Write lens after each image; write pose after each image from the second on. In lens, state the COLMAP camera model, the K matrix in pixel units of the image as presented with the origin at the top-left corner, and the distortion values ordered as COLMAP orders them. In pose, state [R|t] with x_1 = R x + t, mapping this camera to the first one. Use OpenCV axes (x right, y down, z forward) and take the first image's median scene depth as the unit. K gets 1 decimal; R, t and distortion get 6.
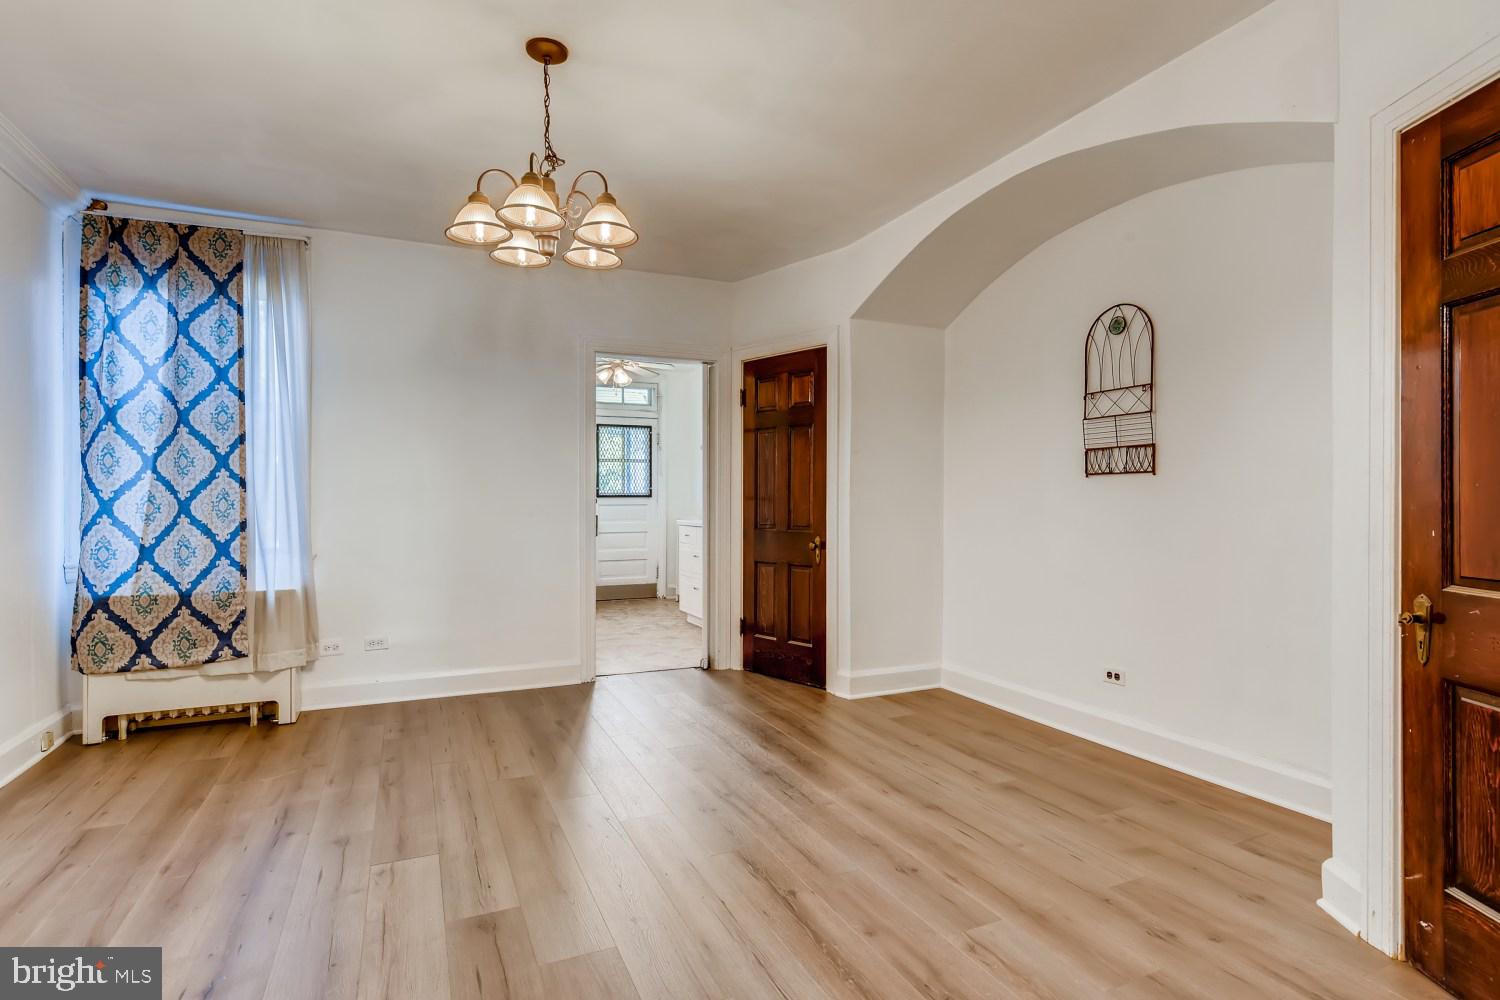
lens RADIAL K [[760.6, 0, 747.6], [0, 760.6, 503.2], [0, 0, 1]] dist [0.012200, -0.001029]
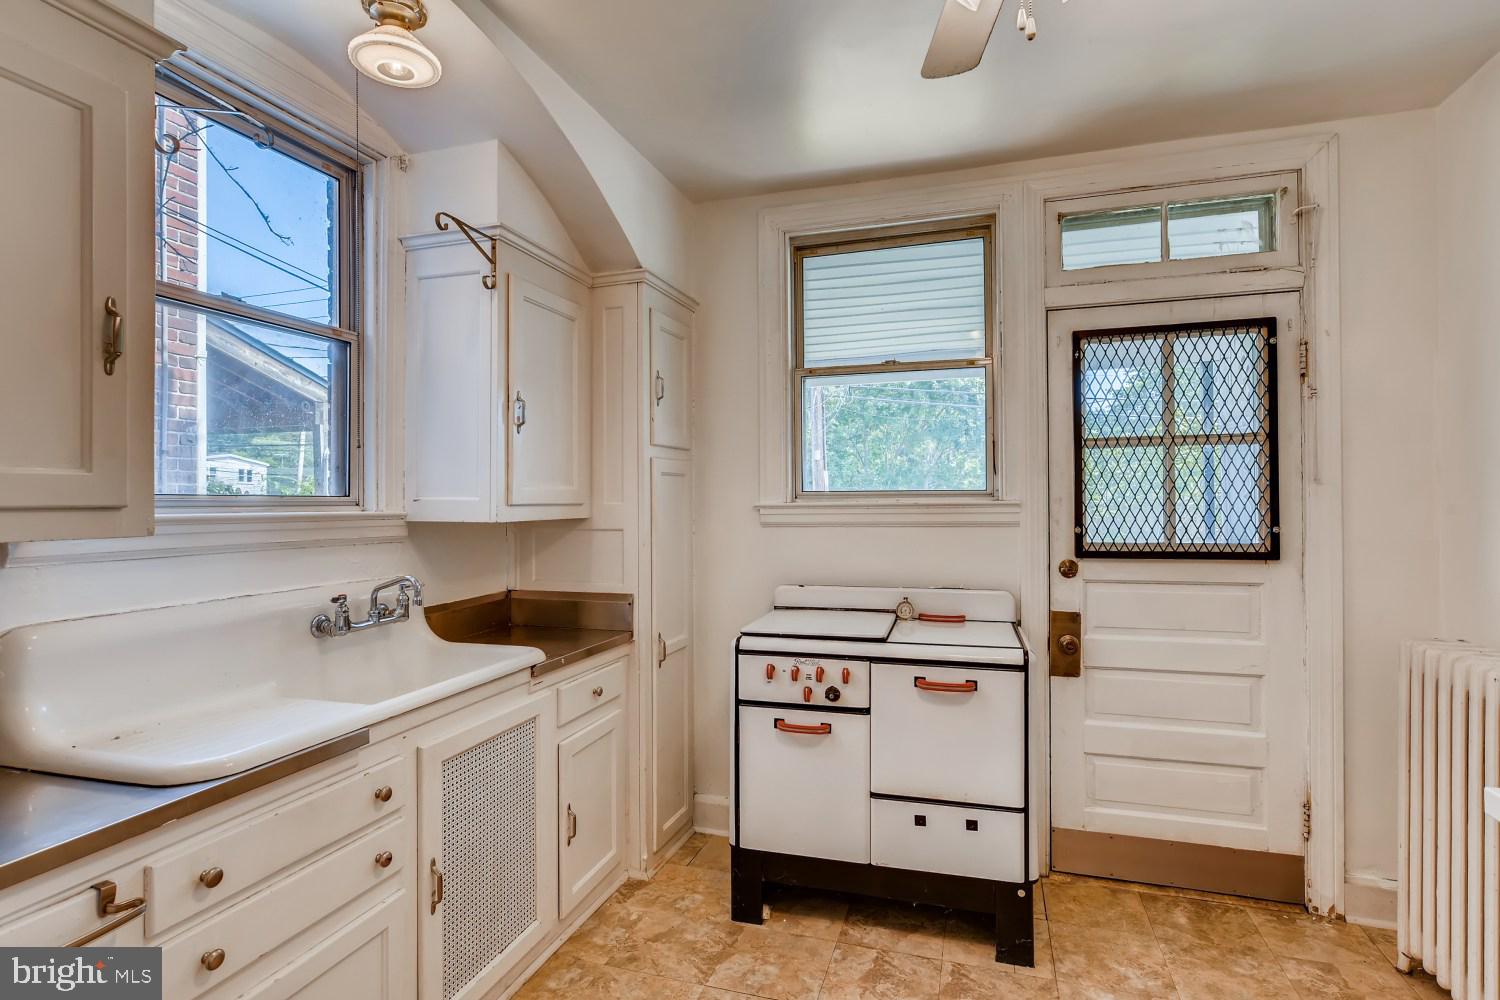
lens RADIAL K [[760.6, 0, 748.6], [0, 760.6, 498.1], [0, 0, 1]] dist [0.012200, -0.001029]
pose [[0.751172, -0.008747, -0.660048, -0.362704], [-0.010218, 0.999638, -0.024875, -0.073434], [0.660027, 0.025430, 0.750811, 2.750700]]
